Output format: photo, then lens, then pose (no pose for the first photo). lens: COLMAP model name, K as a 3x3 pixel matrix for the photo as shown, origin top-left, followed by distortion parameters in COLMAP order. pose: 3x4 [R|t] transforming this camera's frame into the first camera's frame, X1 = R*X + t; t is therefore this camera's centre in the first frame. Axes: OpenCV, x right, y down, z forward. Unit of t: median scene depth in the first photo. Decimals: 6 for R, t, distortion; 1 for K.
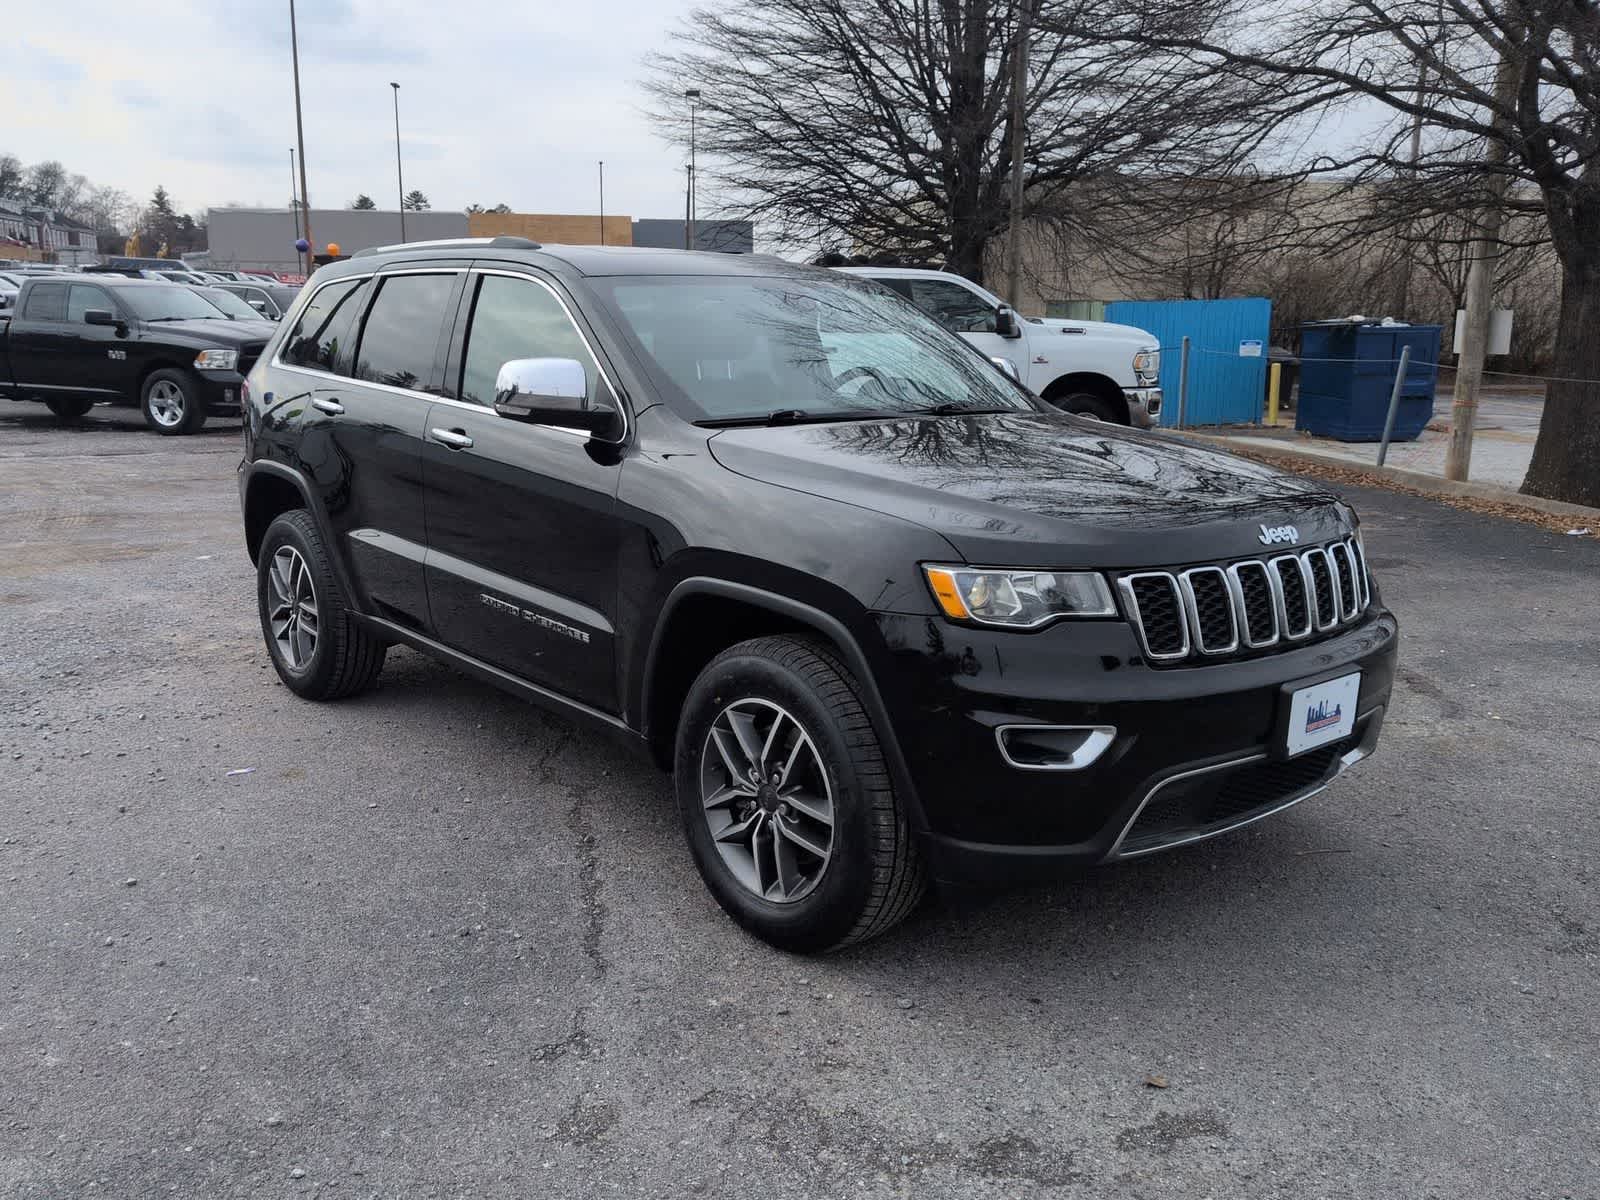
lens RADIAL K [[1359.3, 0, 792.6], [0, 1359.3, 600.5], [0, 0, 1]] dist [0.078357, -0.137730]
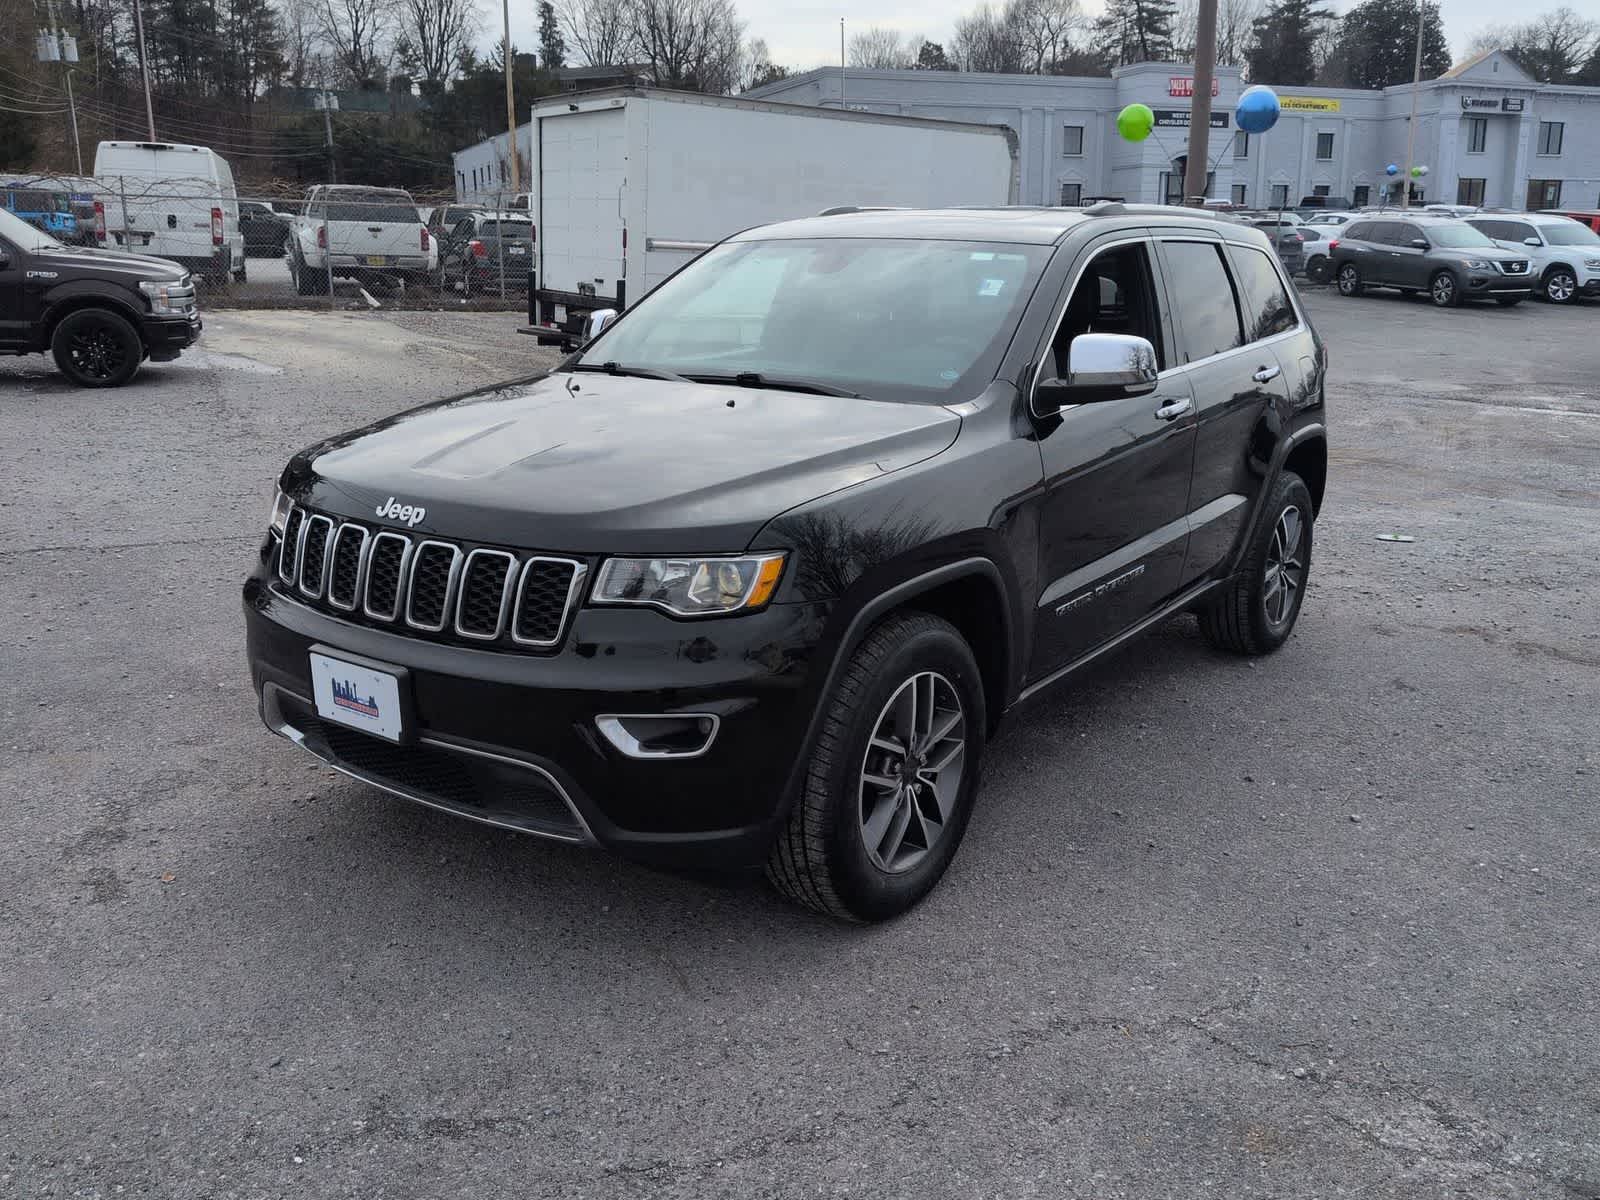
lens RADIAL K [[1359.3, 0, 792.6], [0, 1359.3, 600.5], [0, 0, 1]] dist [0.078357, -0.137730]
pose [[0.217714, 0.233190, -0.947746, 0.976014], [-0.198442, 0.961332, 0.190948, -0.165260], [0.955626, 0.146500, 0.255570, 0.746063]]
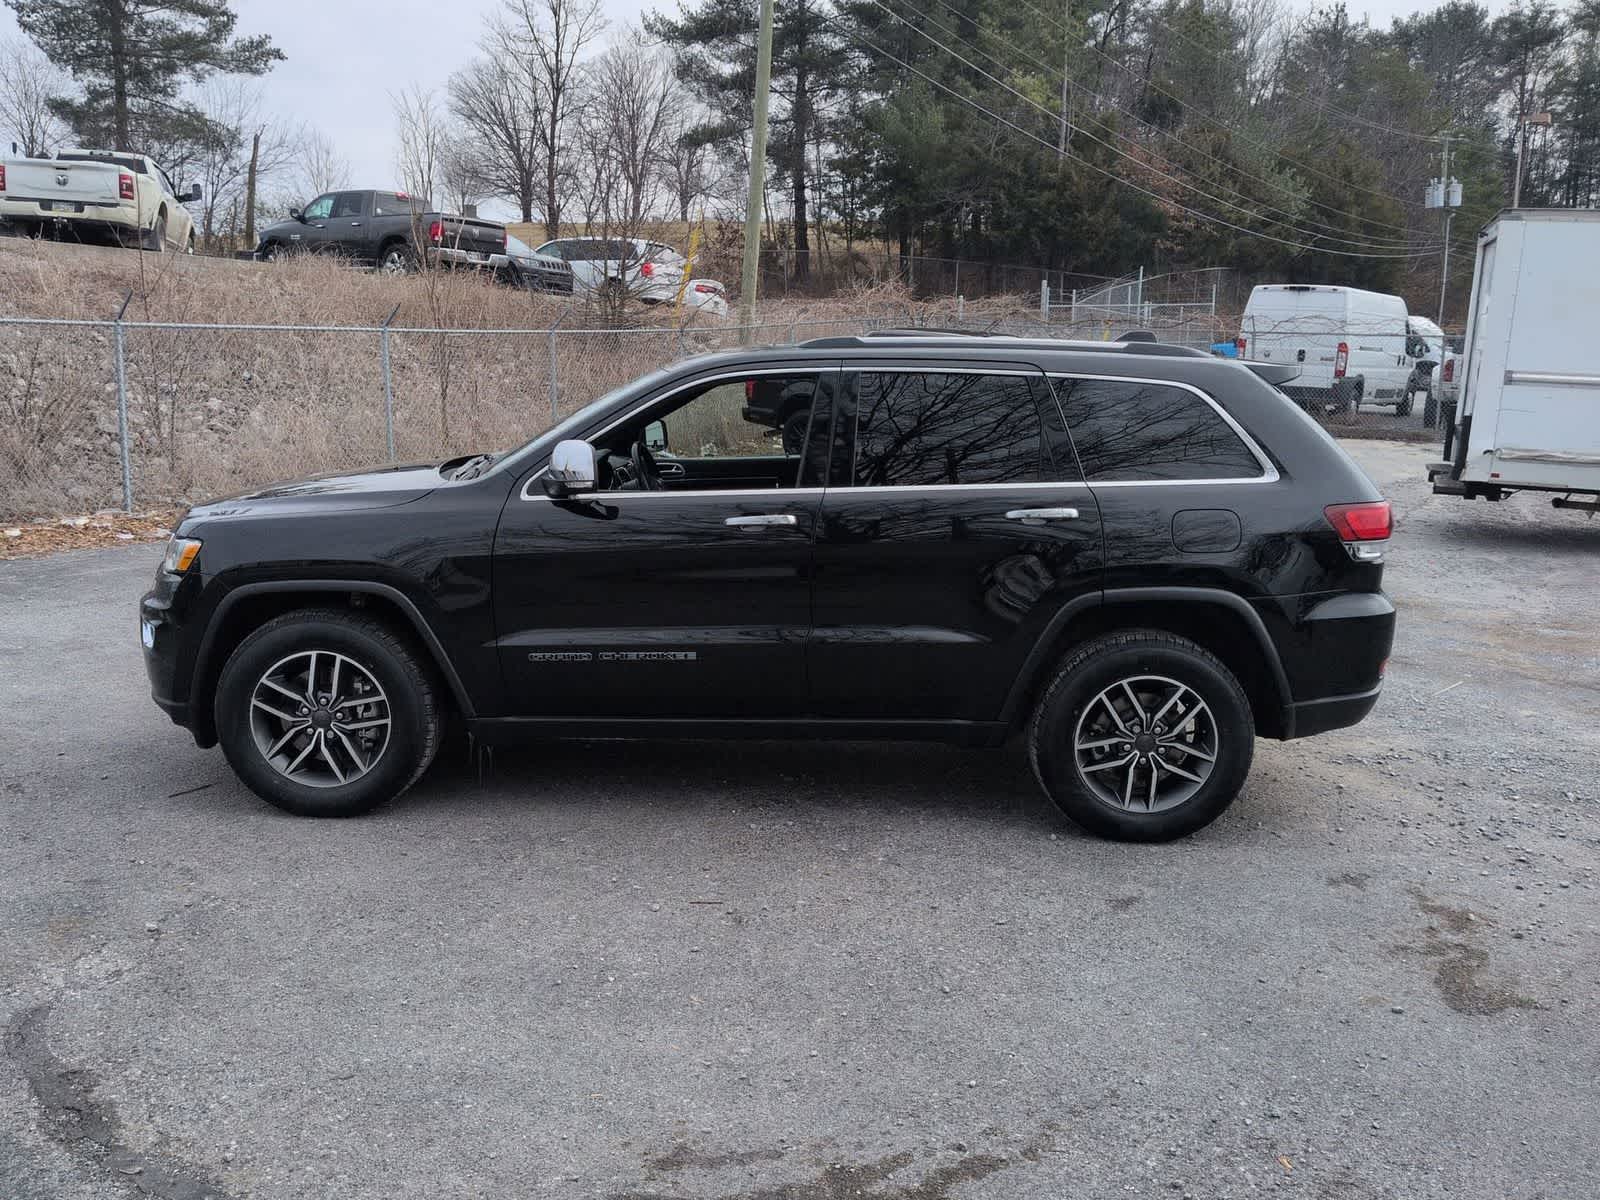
lens RADIAL K [[1353.6, 0, 800.0], [0, 1353.6, 600.0], [0, 0, 1]] dist [0.055174, -0.097360]
pose [[-0.668282, 0.102526, -0.736809, 0.839197], [-0.178783, 0.939293, 0.292857, -0.425140], [0.722105, 0.327439, -0.609383, 1.935243]]
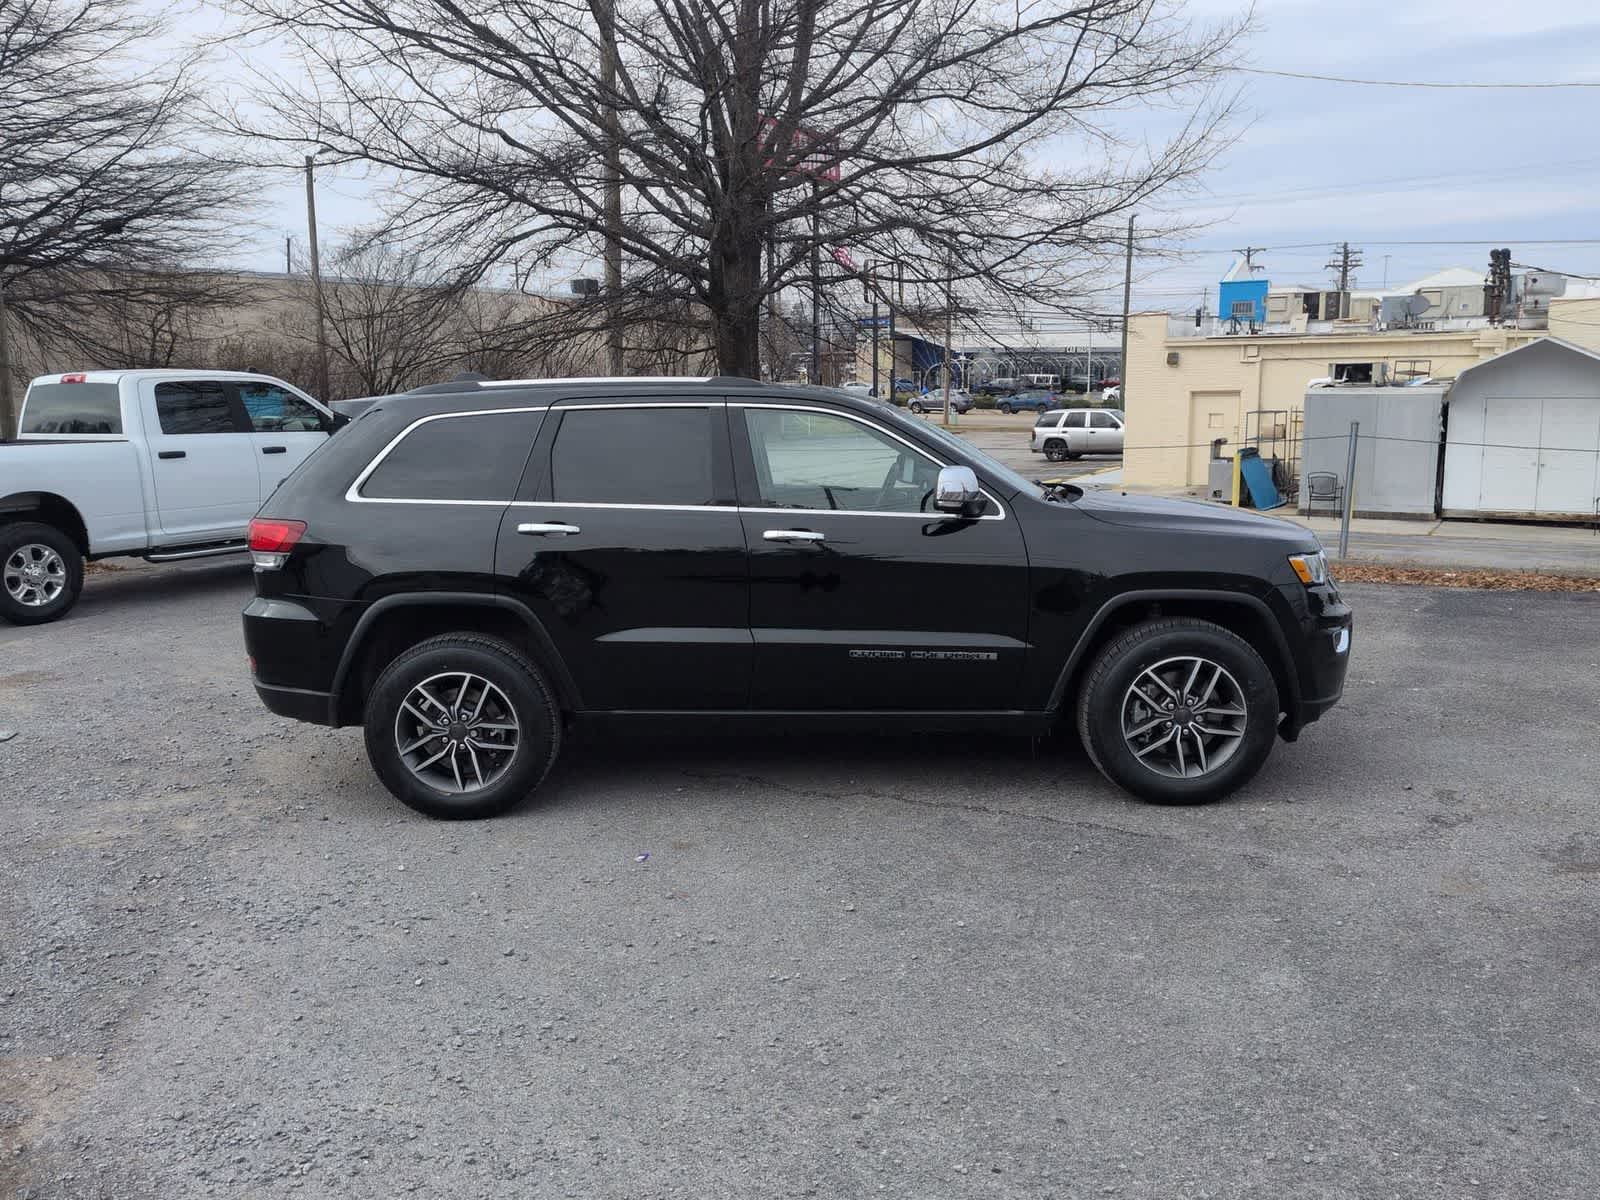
lens RADIAL K [[1359.3, 0, 792.6], [0, 1359.3, 600.5], [0, 0, 1]] dist [0.078357, -0.137730]
pose [[0.660731, -0.134833, 0.738413, -1.163491], [0.177338, 0.983926, 0.020981, -0.085173], [-0.729373, 0.117086, 0.674022, 0.155238]]
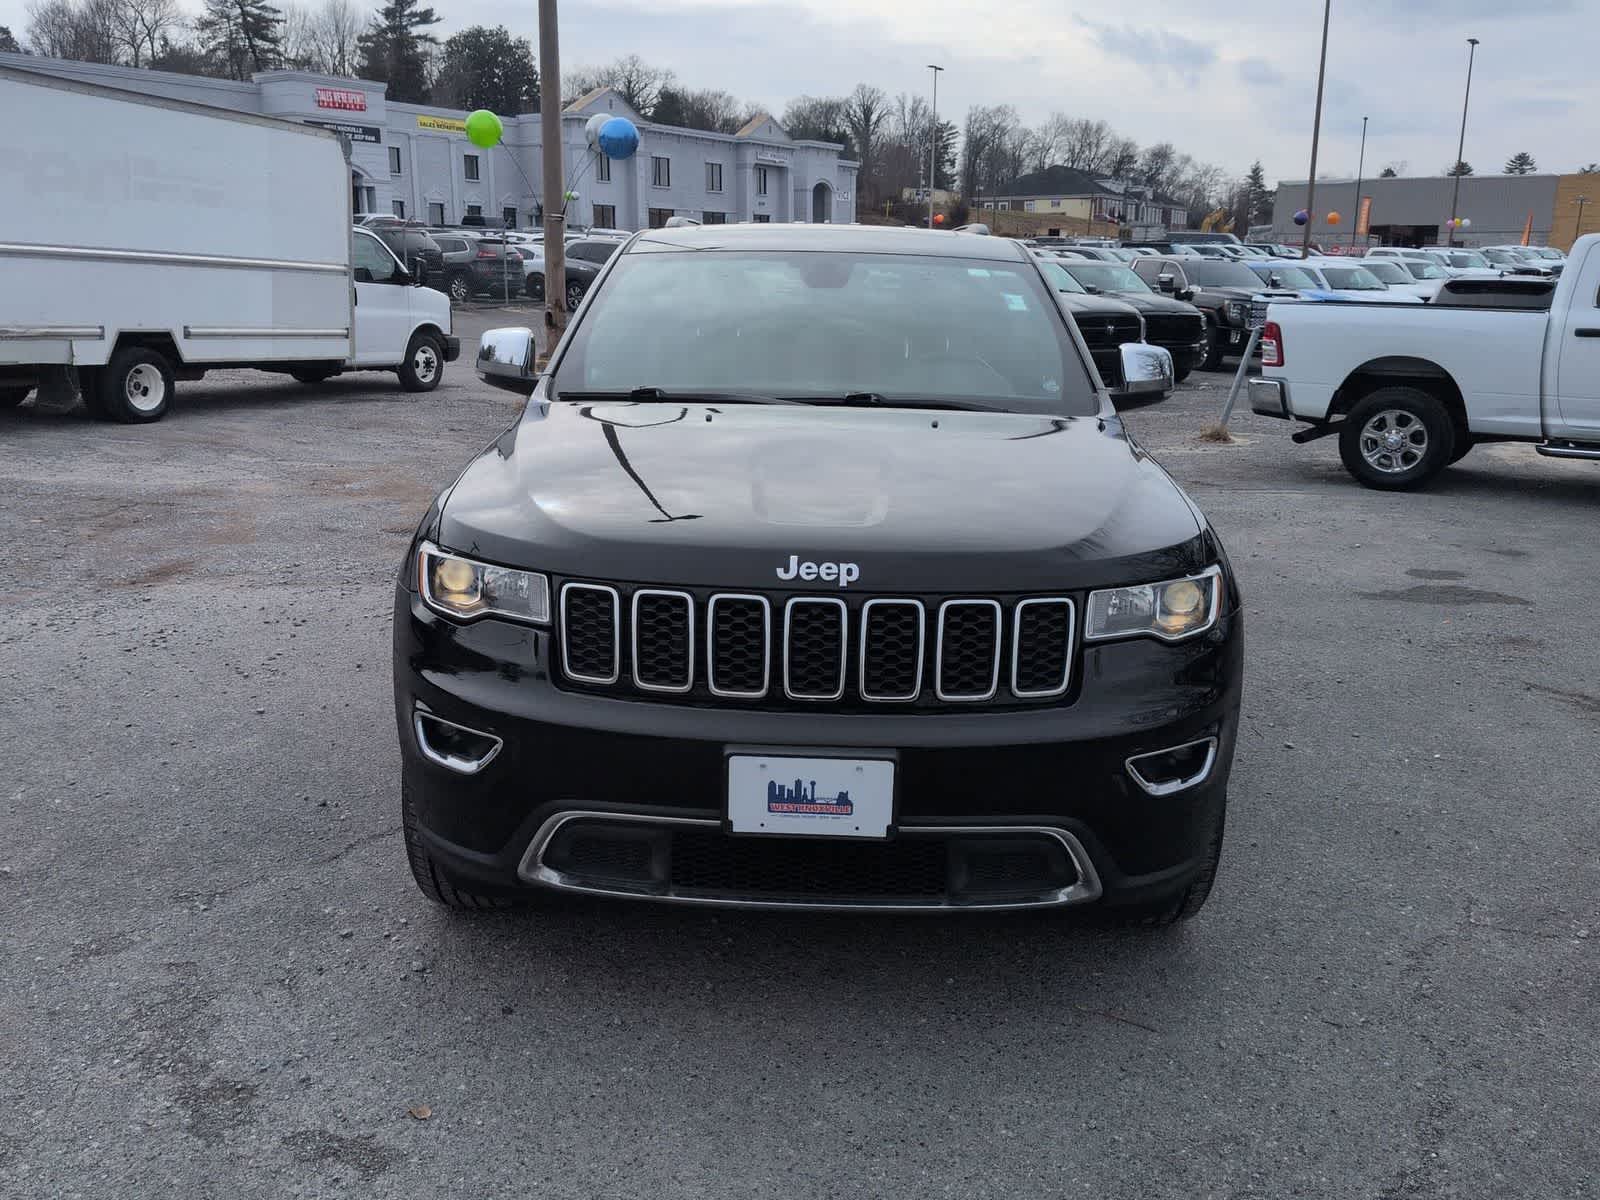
lens RADIAL K [[1359.3, 0, 792.6], [0, 1359.3, 600.5], [0, 0, 1]] dist [0.078357, -0.137730]
pose [[0.738591, 0.159919, -0.654912, 0.636488], [-0.147296, 0.986267, 0.074714, -0.064986], [0.657866, 0.041282, 0.752003, 0.278801]]
